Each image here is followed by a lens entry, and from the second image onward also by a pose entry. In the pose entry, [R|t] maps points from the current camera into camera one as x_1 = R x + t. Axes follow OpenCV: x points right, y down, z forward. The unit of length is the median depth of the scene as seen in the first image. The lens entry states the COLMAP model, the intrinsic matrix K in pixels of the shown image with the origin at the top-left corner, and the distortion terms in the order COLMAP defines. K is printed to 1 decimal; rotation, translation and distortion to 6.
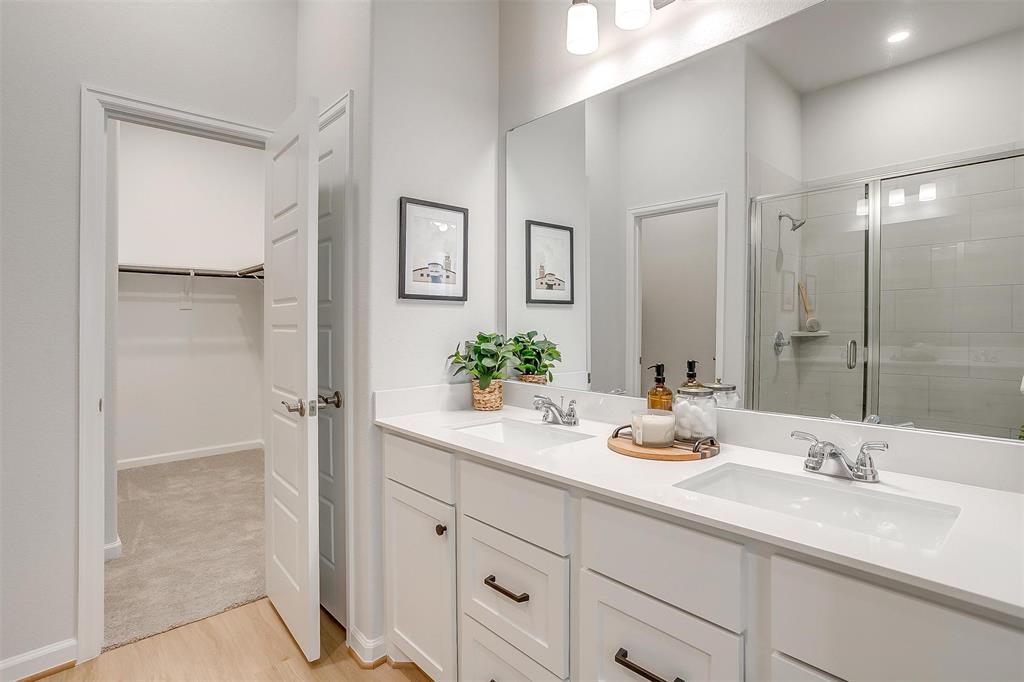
lens RADIAL K [[509.8, 0, 542.9], [0, 509.8, 318.8], [0, 0, 1]] dist [-0.030902, 0.019136]
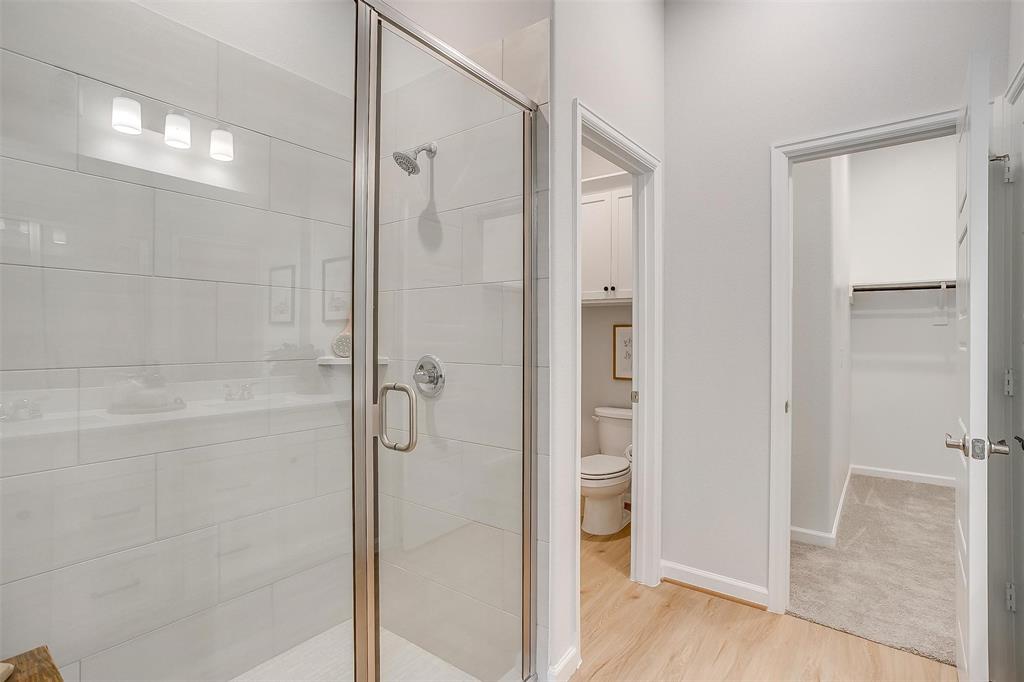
lens RADIAL K [[509.8, 0, 519.0], [0, 509.8, 336.4], [0, 0, 1]] dist [-0.030902, 0.019136]
pose [[0.165565, 0.002282, -0.986196, 0.156908], [0.000119, 0.999997, 0.002334, 0.000590], [0.986199, -0.000504, 0.165564, 0.140486]]
